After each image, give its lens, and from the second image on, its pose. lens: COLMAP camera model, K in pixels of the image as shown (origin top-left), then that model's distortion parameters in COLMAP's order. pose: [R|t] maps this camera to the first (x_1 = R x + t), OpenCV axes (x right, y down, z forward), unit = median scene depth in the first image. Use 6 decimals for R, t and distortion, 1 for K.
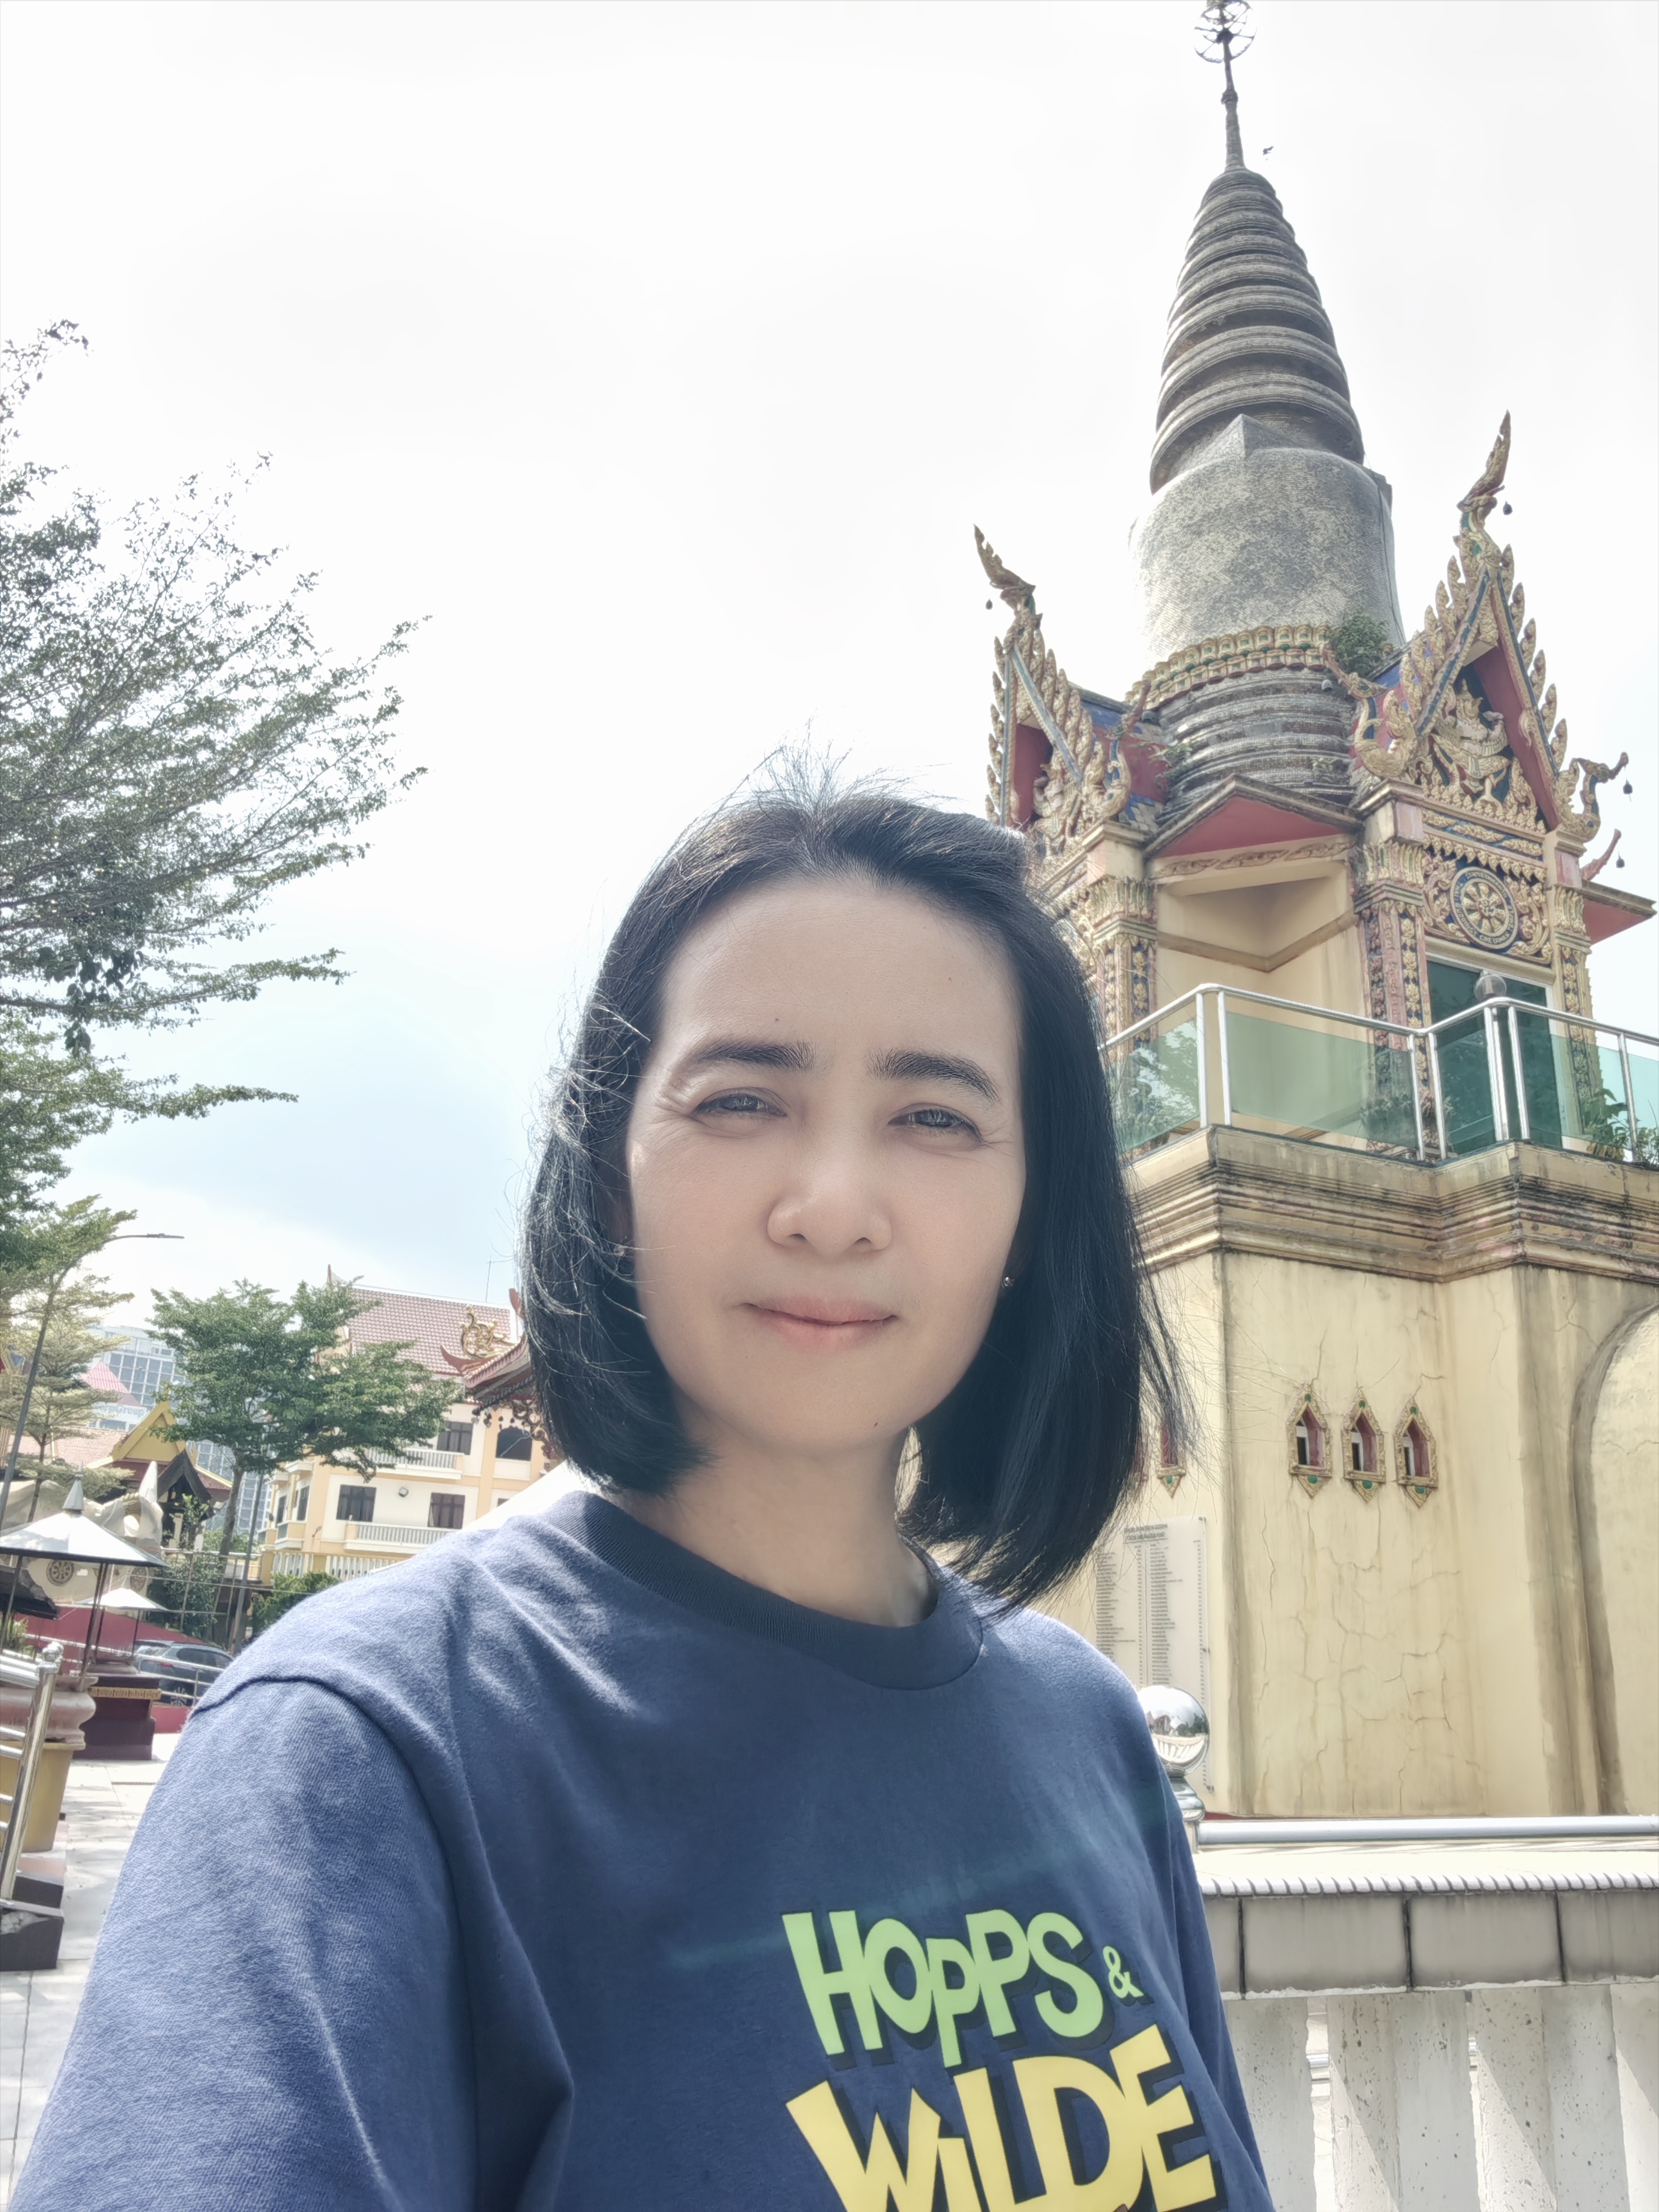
lens RADIAL K [[1648.7, 0, 829.5], [0, 1648.7, 1106.0], [0, 0, 1]] dist [-0.043243, 0.040555]
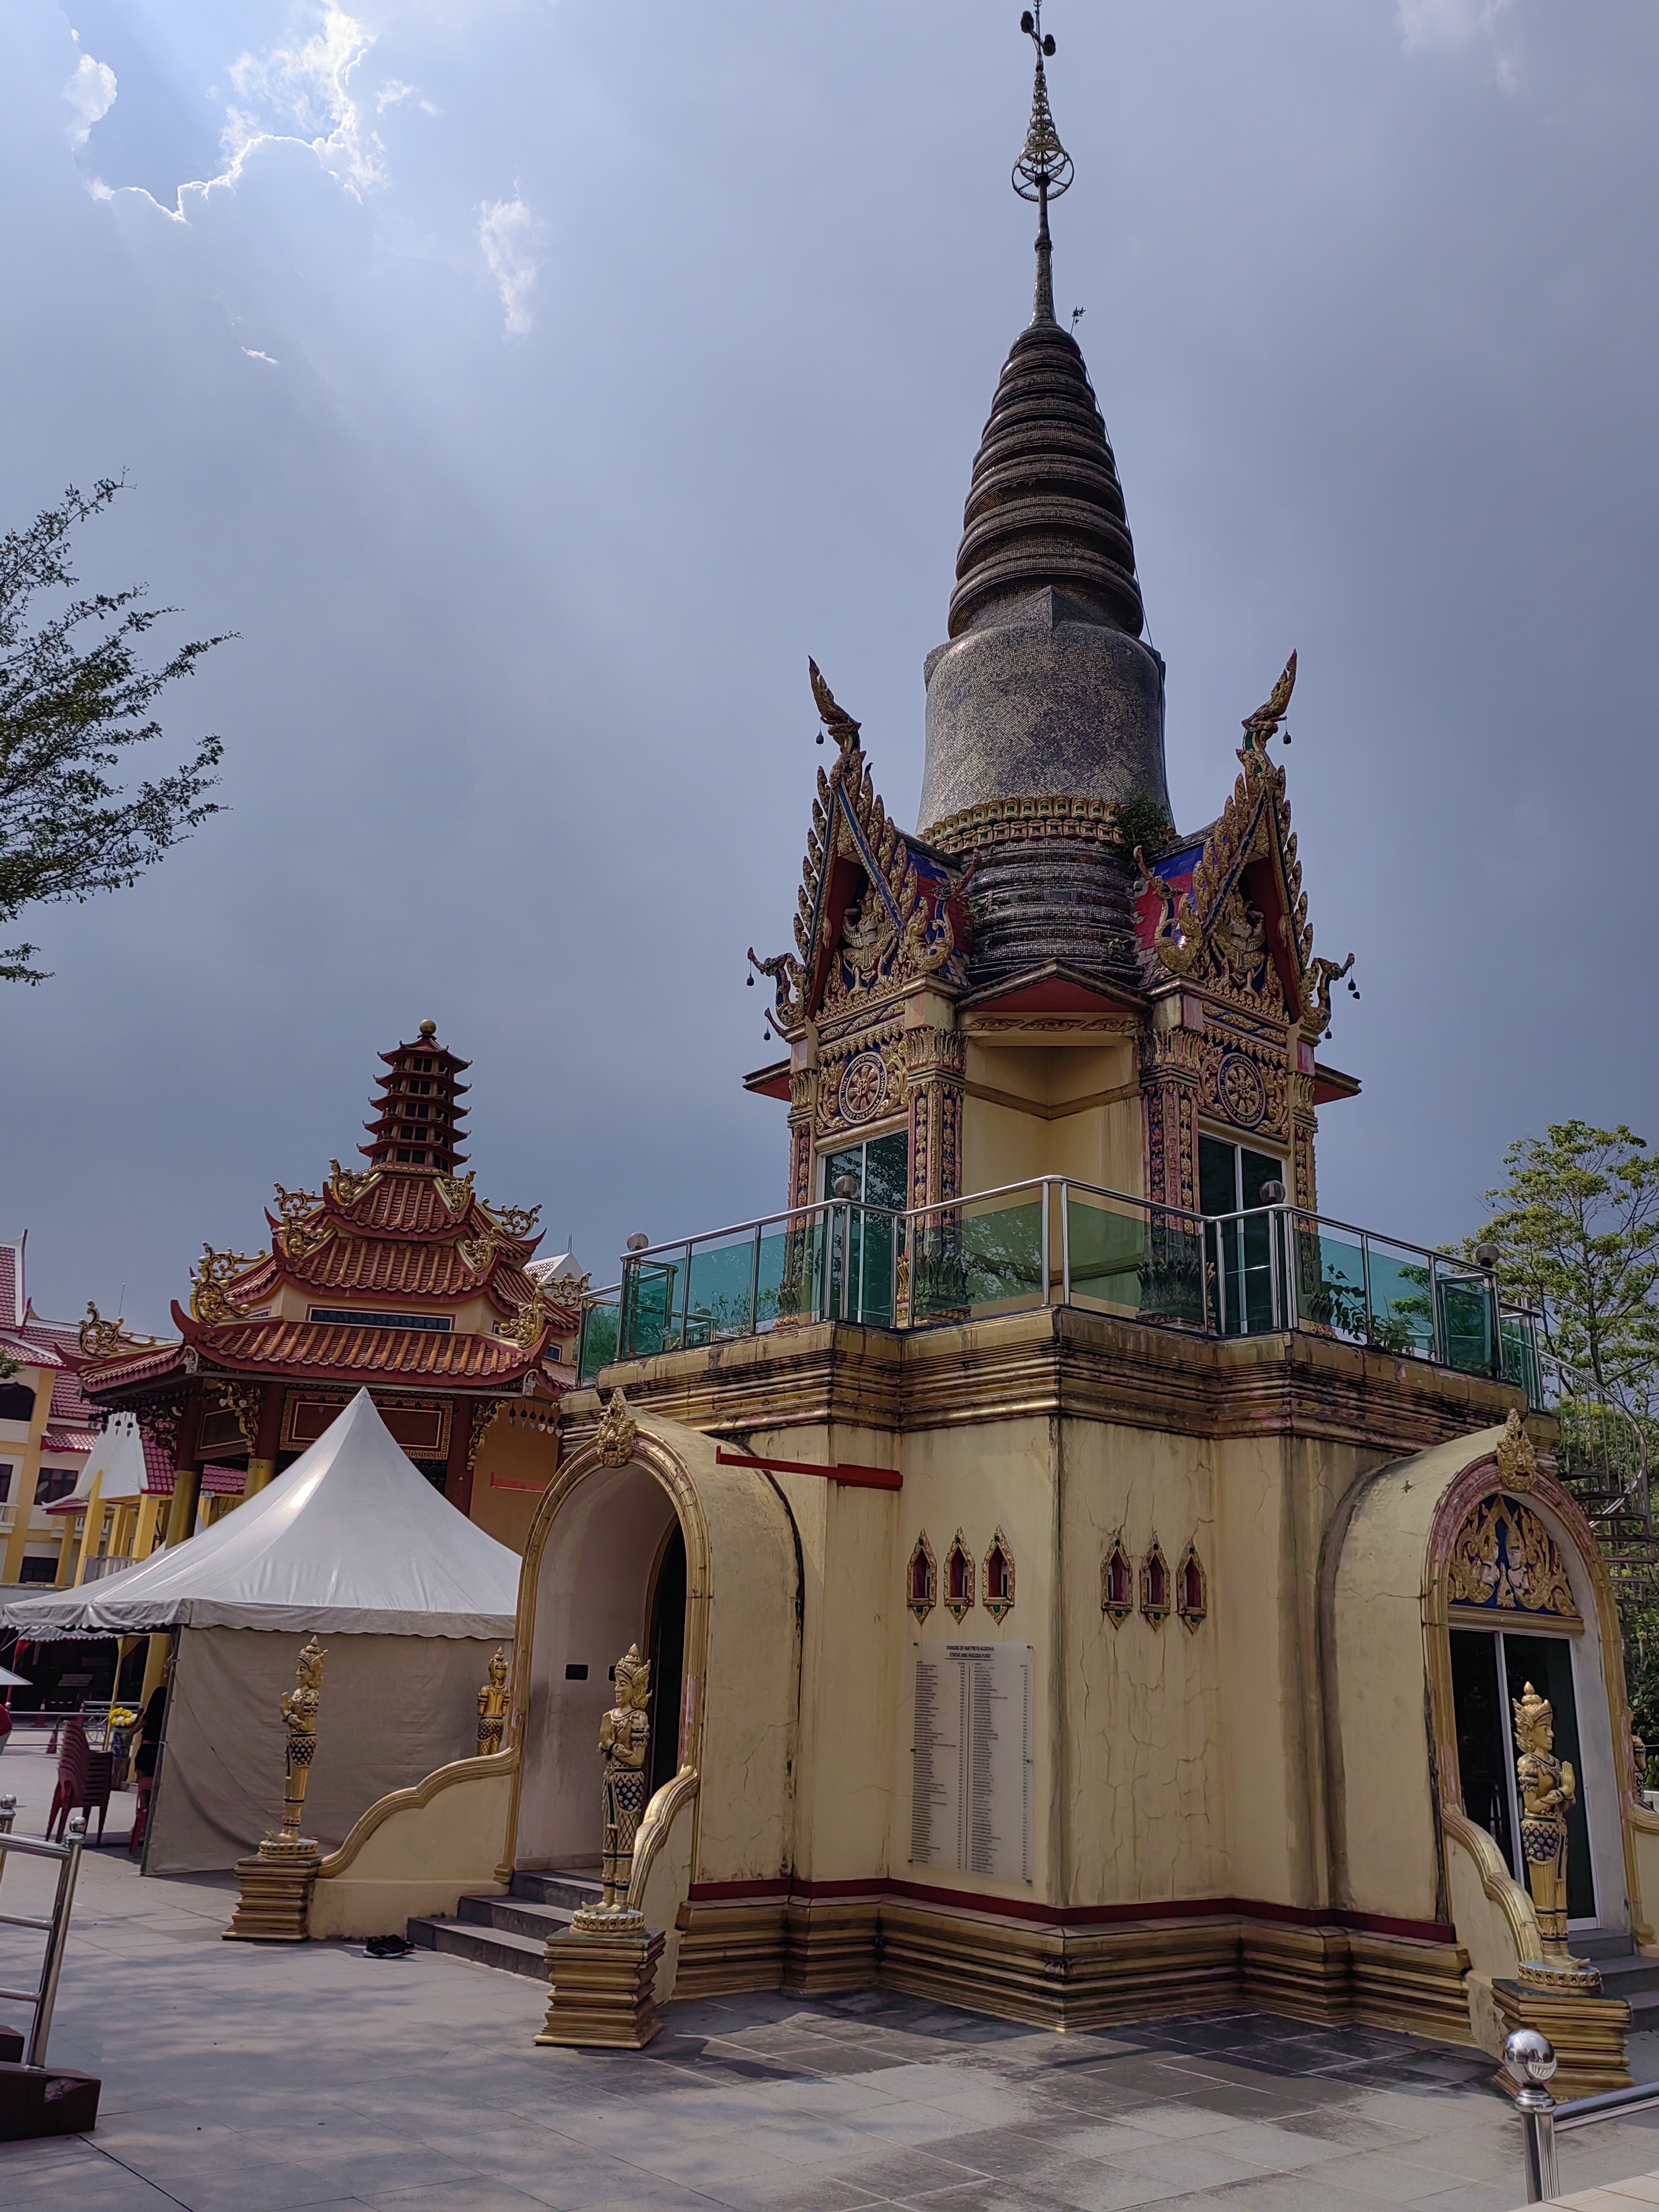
lens RADIAL K [[1727.0, 0, 829.5], [0, 1727.0, 1106.0], [0, 0, 1]] dist [-0.061196, 0.225624]
pose [[0.963340, 0.080785, 0.255832, -0.187057], [-0.088260, 0.995938, 0.017851, -0.104016], [-0.253350, -0.039777, 0.966556, -0.098823]]
